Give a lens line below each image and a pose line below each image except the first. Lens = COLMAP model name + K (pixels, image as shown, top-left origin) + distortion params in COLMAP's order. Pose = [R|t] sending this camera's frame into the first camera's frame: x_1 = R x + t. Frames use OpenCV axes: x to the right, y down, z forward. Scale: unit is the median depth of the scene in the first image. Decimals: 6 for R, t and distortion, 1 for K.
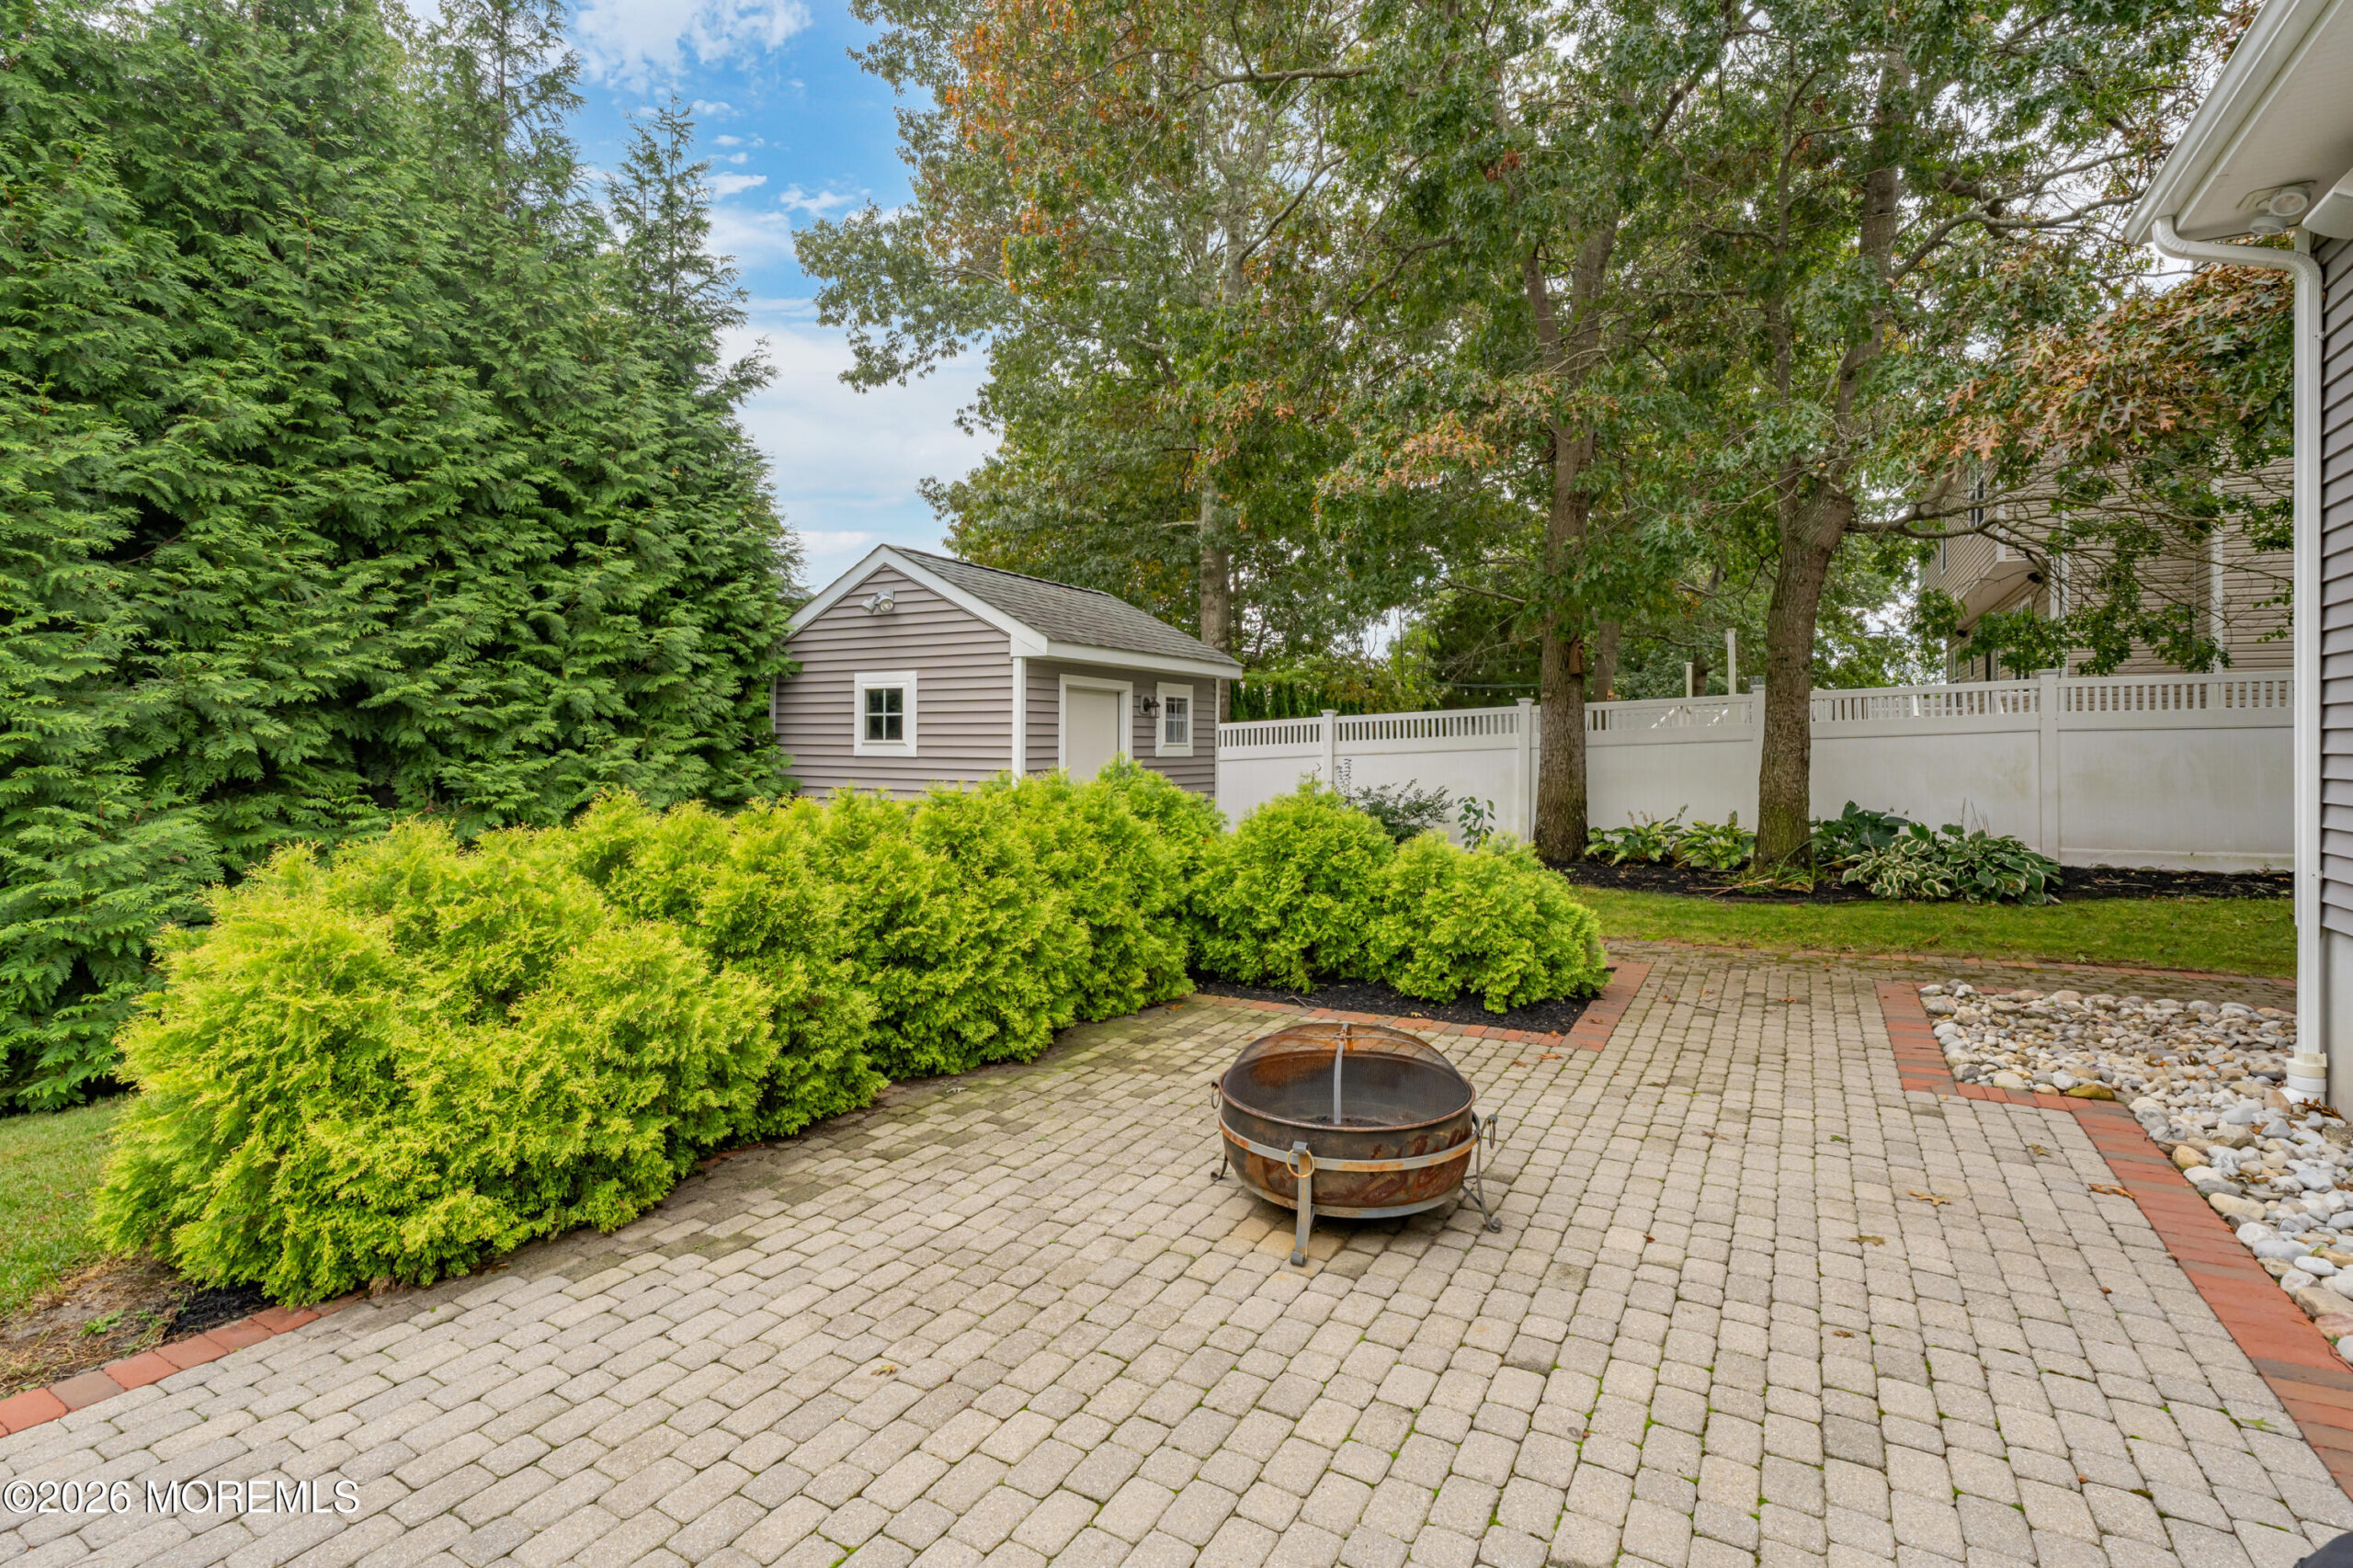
lens RADIAL K [[1077.0, 0, 1120.5], [0, 1077.0, 765.4], [0, 0, 1]] dist [-0.011094, 0.002469]
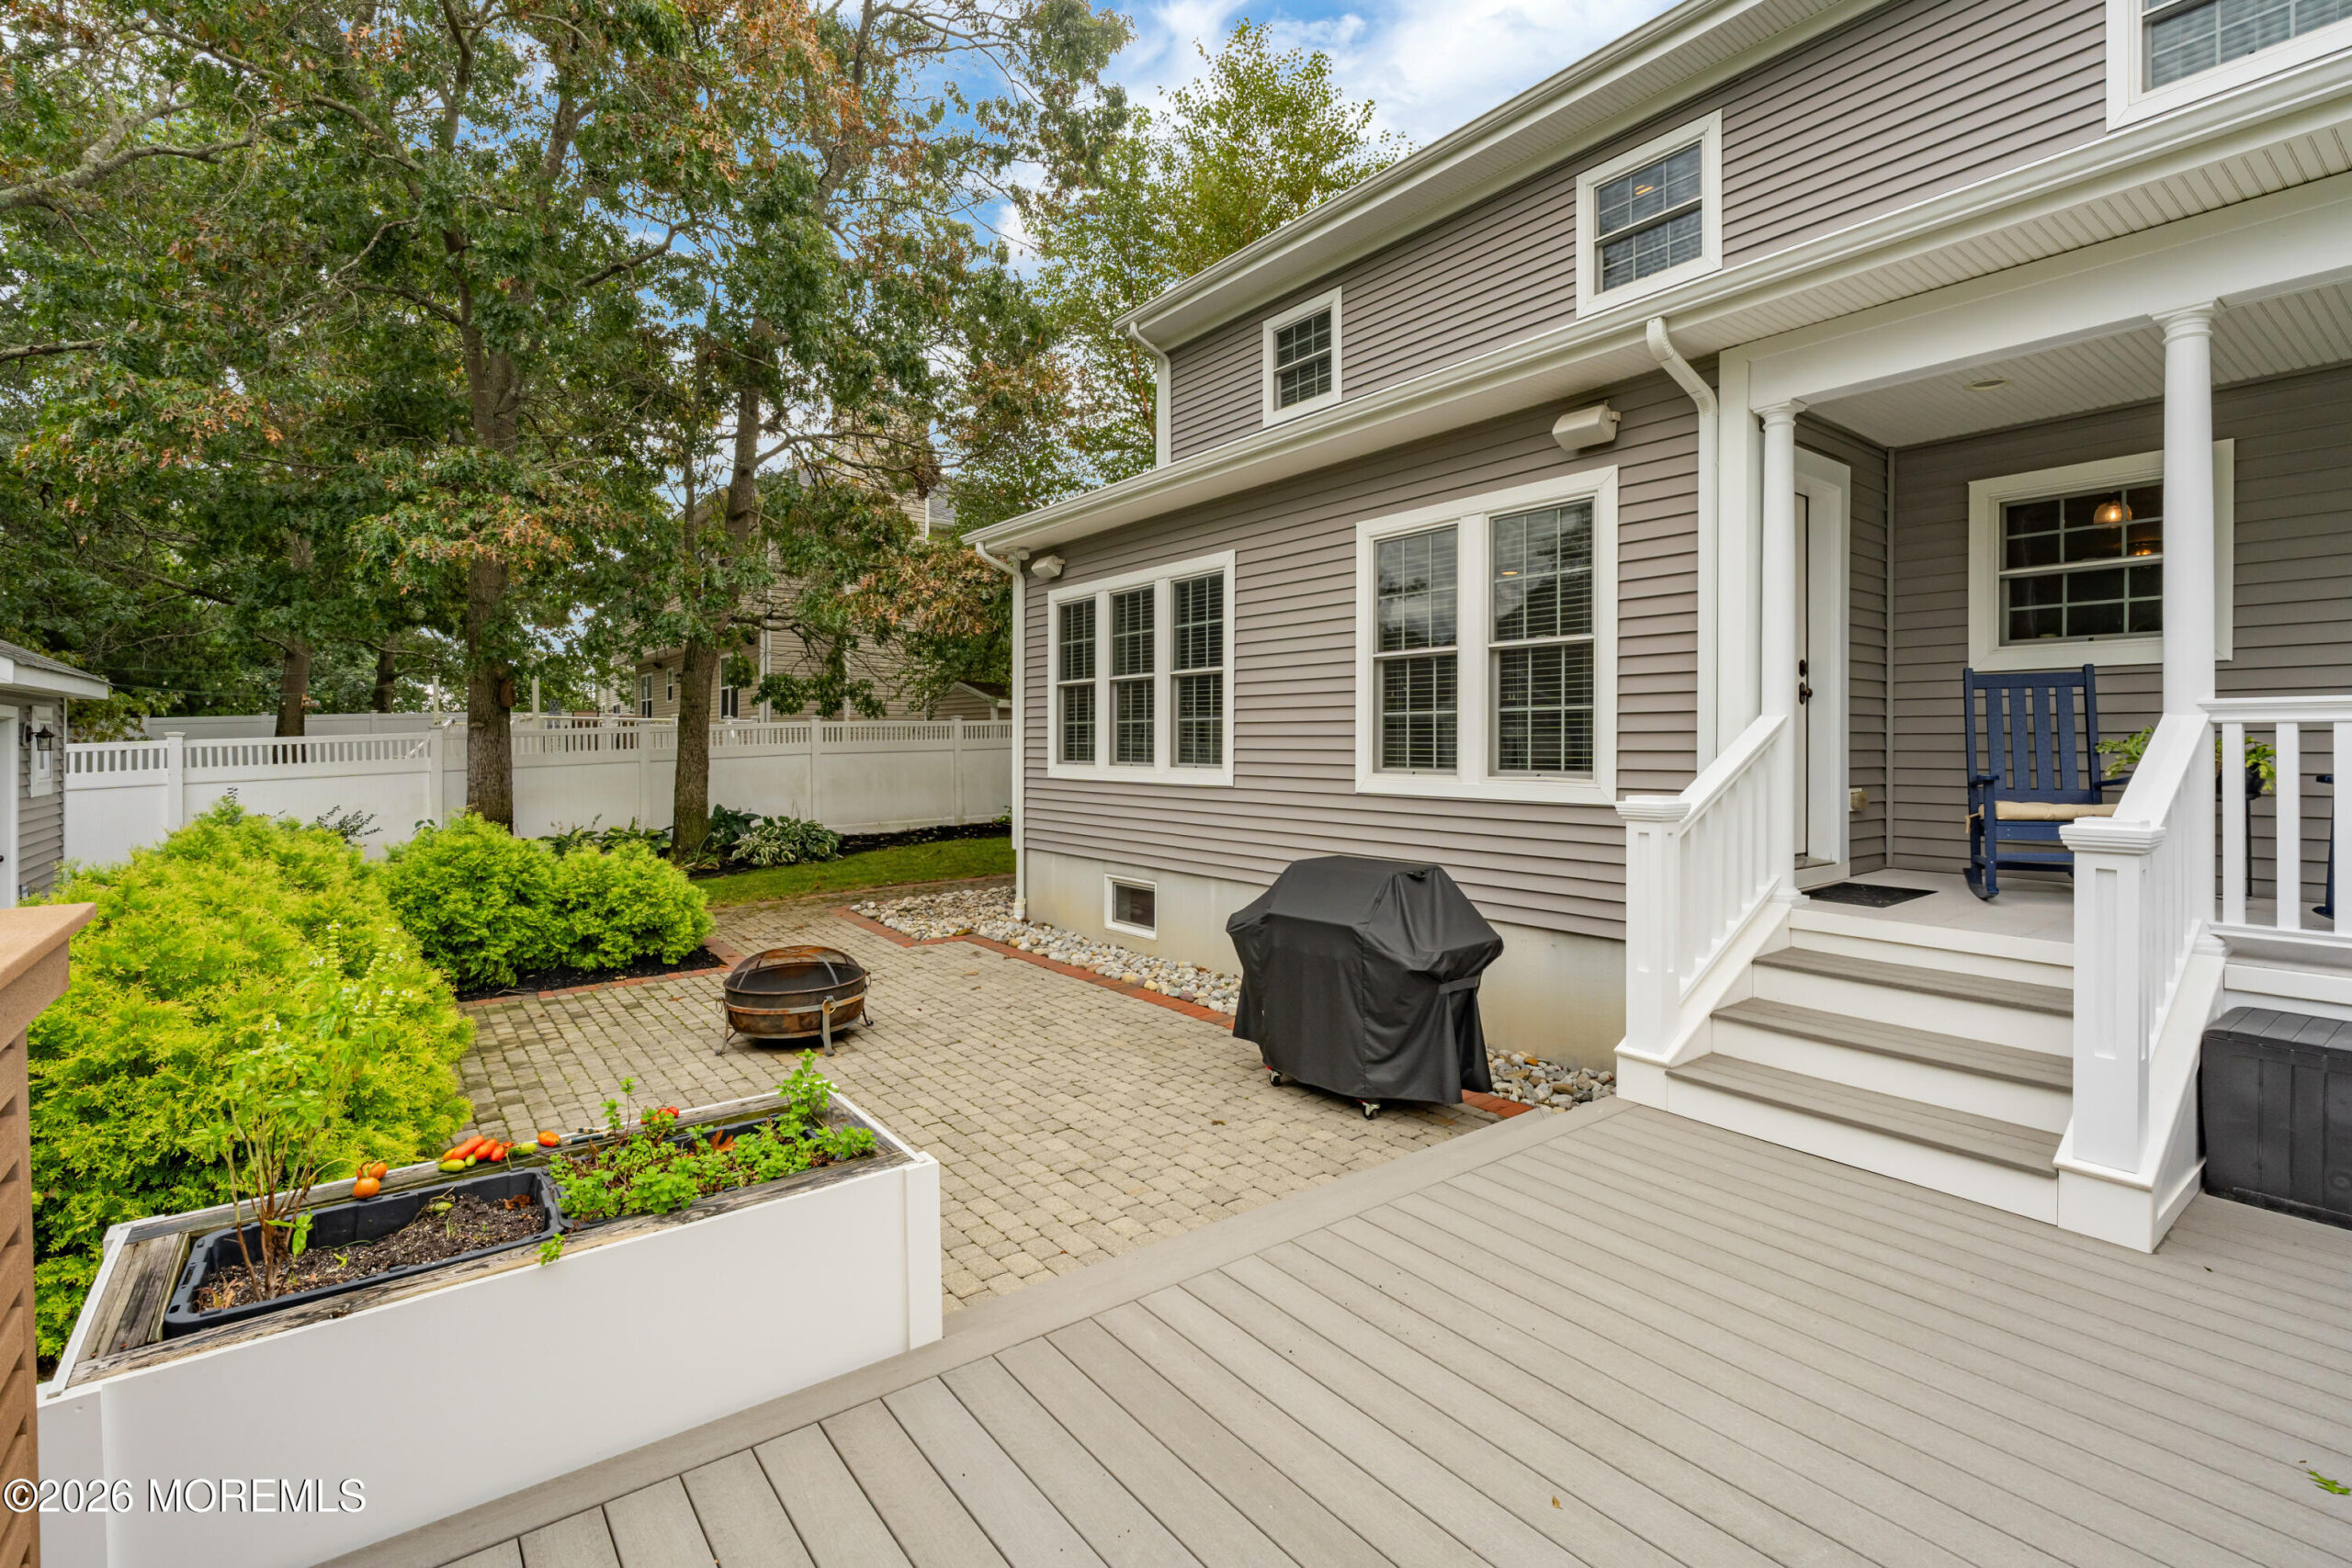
lens RADIAL K [[1076.4, 0, 1138.1], [0, 1076.4, 762.4], [0, 0, 1]] dist [-0.011094, 0.002469]
pose [[0.402401, -0.021350, 0.915214, -0.459779], [0.025093, 0.999610, 0.012286, -0.029427], [-0.915119, 0.018022, 0.402780, -0.108871]]
